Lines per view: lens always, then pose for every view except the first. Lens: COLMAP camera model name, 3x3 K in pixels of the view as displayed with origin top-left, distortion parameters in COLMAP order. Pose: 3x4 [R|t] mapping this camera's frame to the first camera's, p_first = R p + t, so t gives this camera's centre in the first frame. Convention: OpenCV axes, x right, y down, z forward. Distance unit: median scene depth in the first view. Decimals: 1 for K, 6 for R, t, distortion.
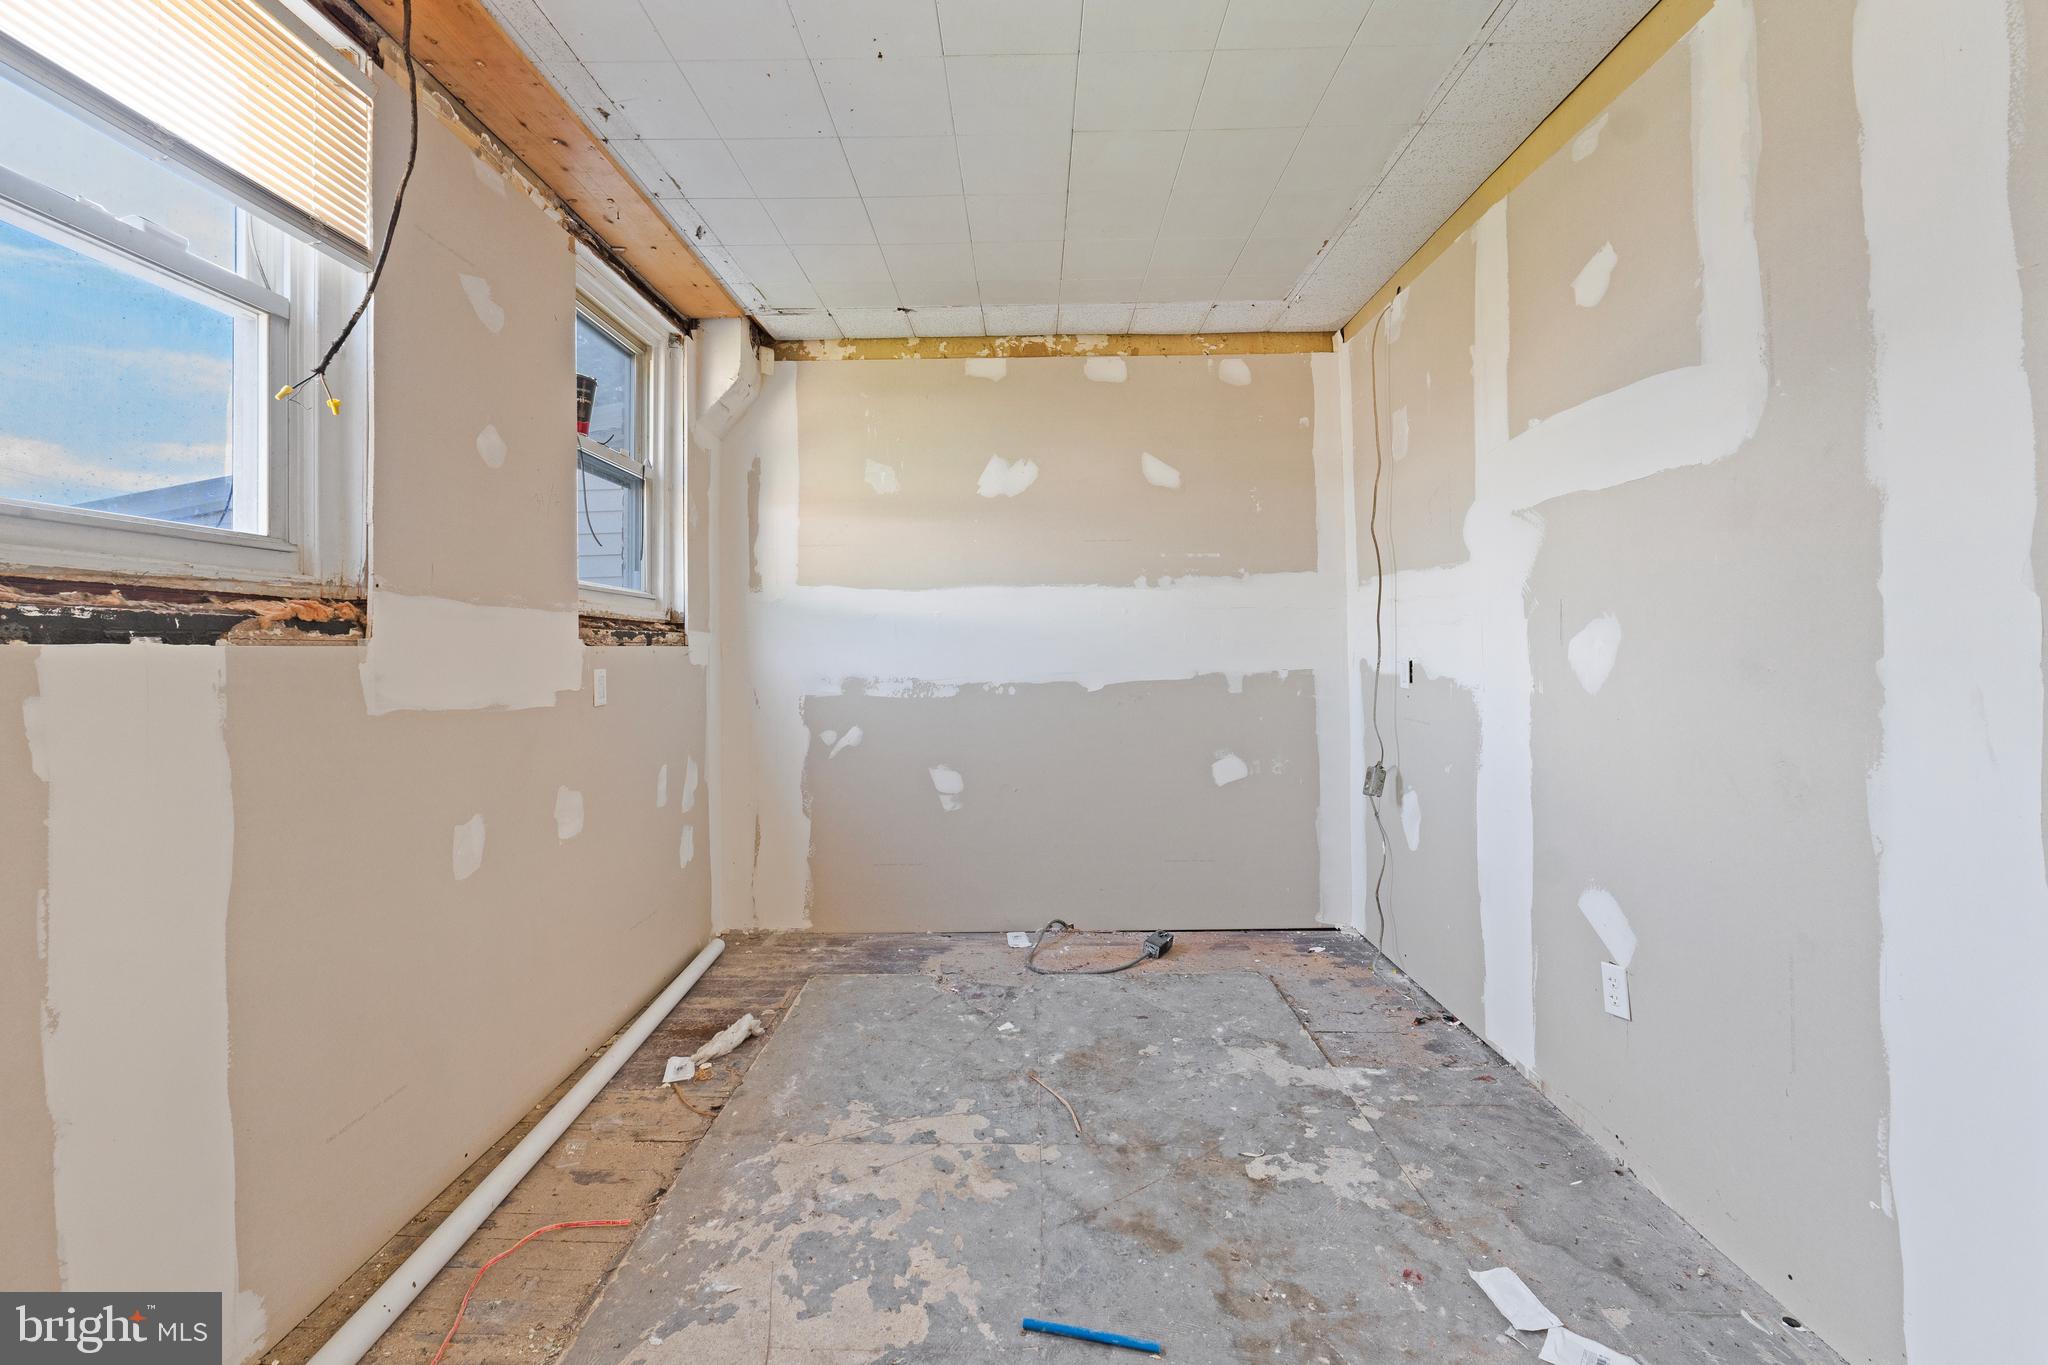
lens RADIAL K [[871.3, 0, 1010.0], [0, 871.3, 629.2], [0, 0, 1]] dist [-0.006075, -0.000543]
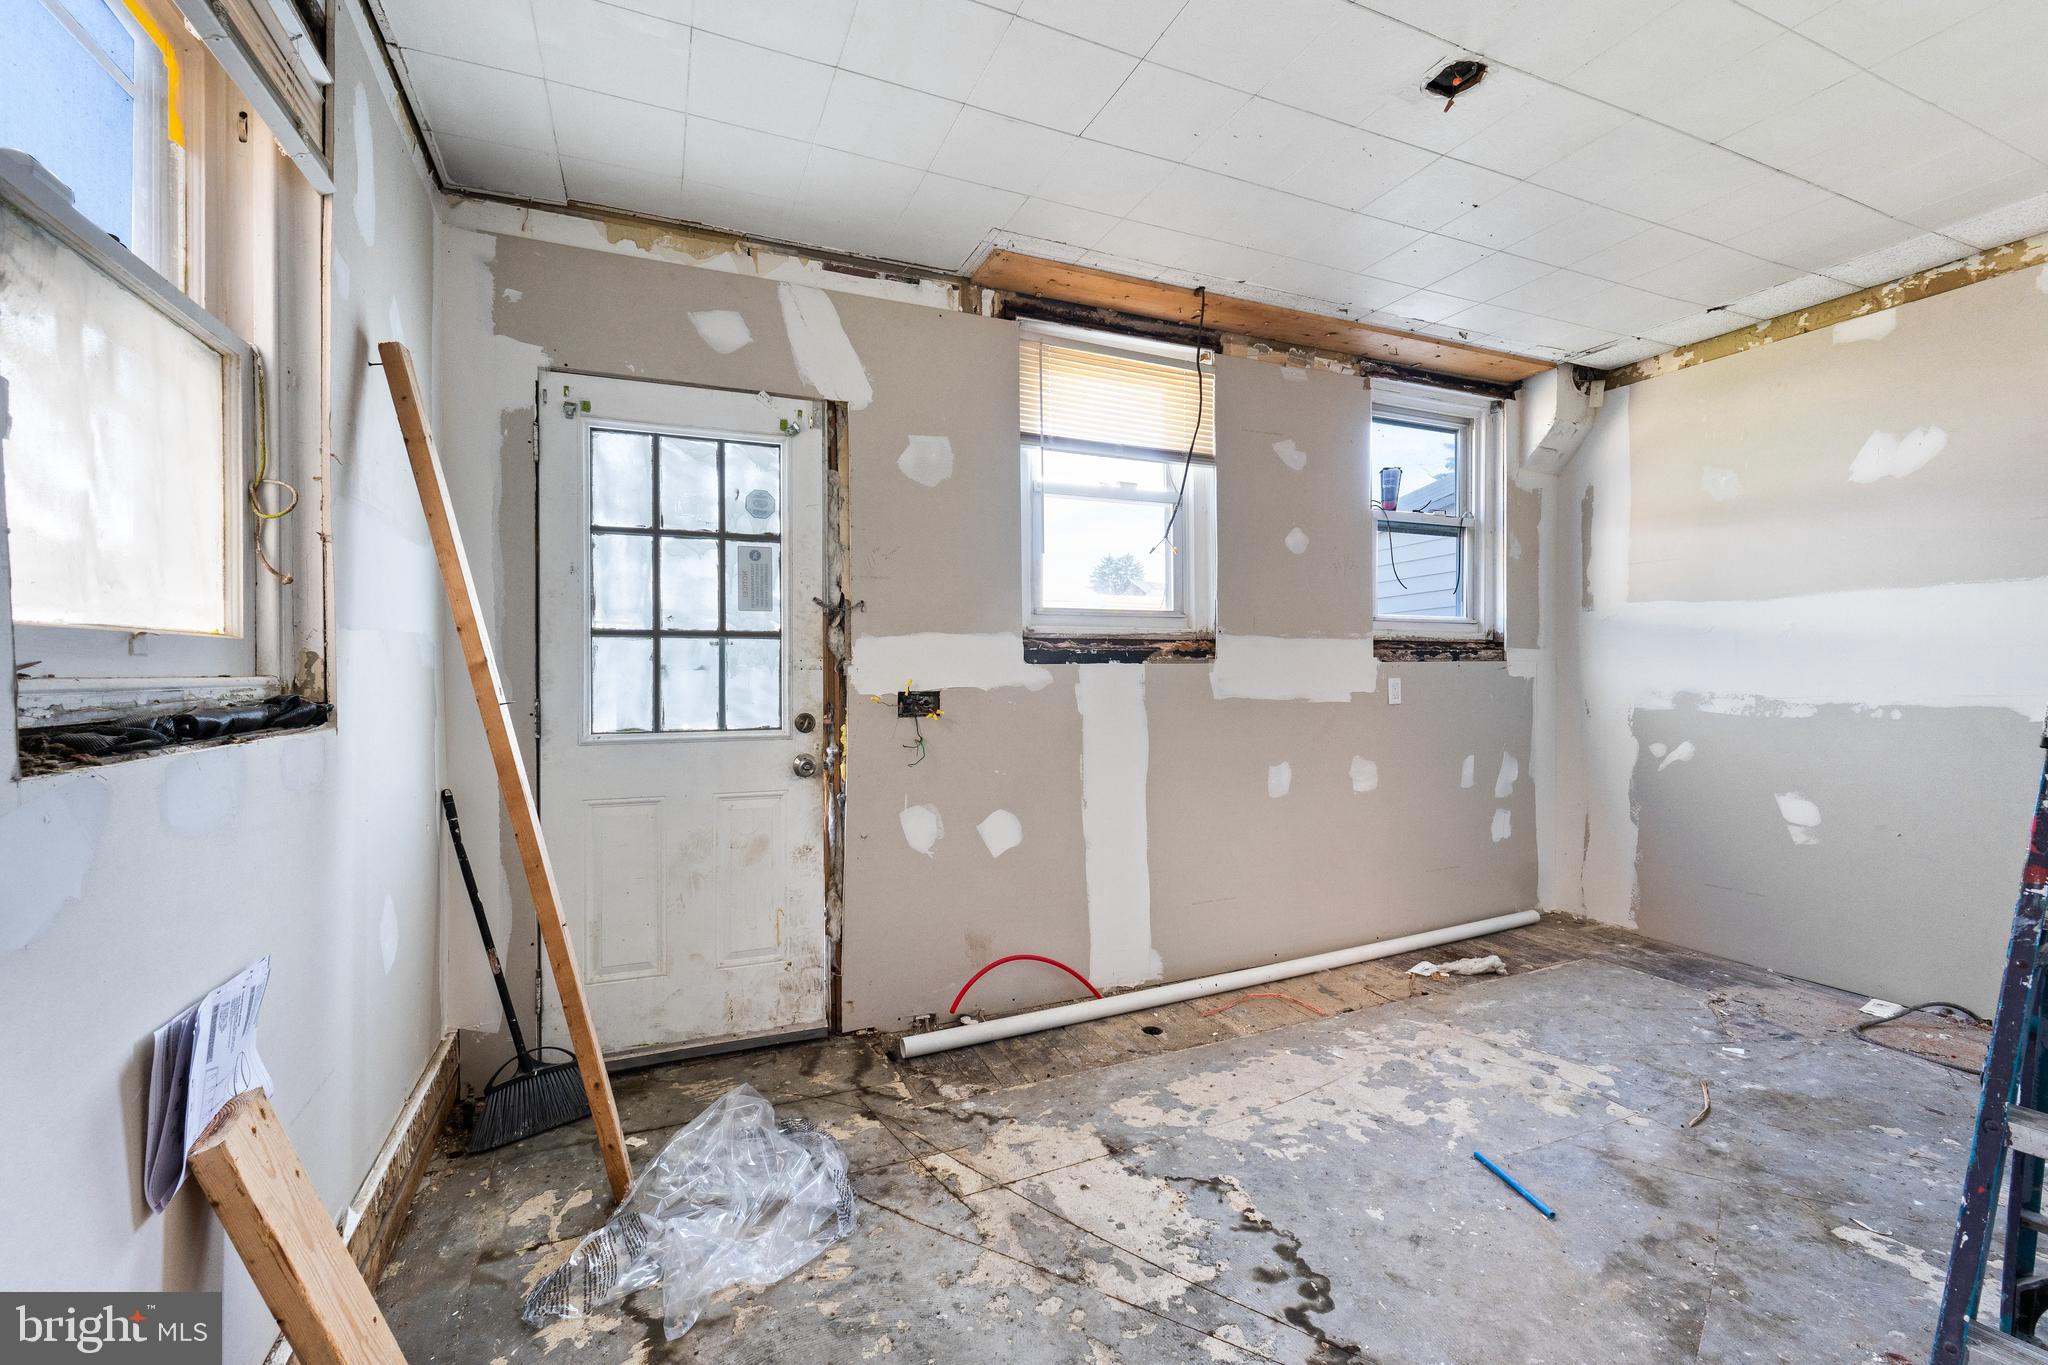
lens RADIAL K [[871.3, 0, 1036.7], [0, 871.3, 675.9], [0, 0, 1]] dist [-0.006075, -0.000543]
pose [[0.415446, 0.015663, -0.909483, 0.506689], [0.022656, 0.999363, 0.027560, -0.008888], [0.909335, -0.032055, 0.414827, -0.097956]]
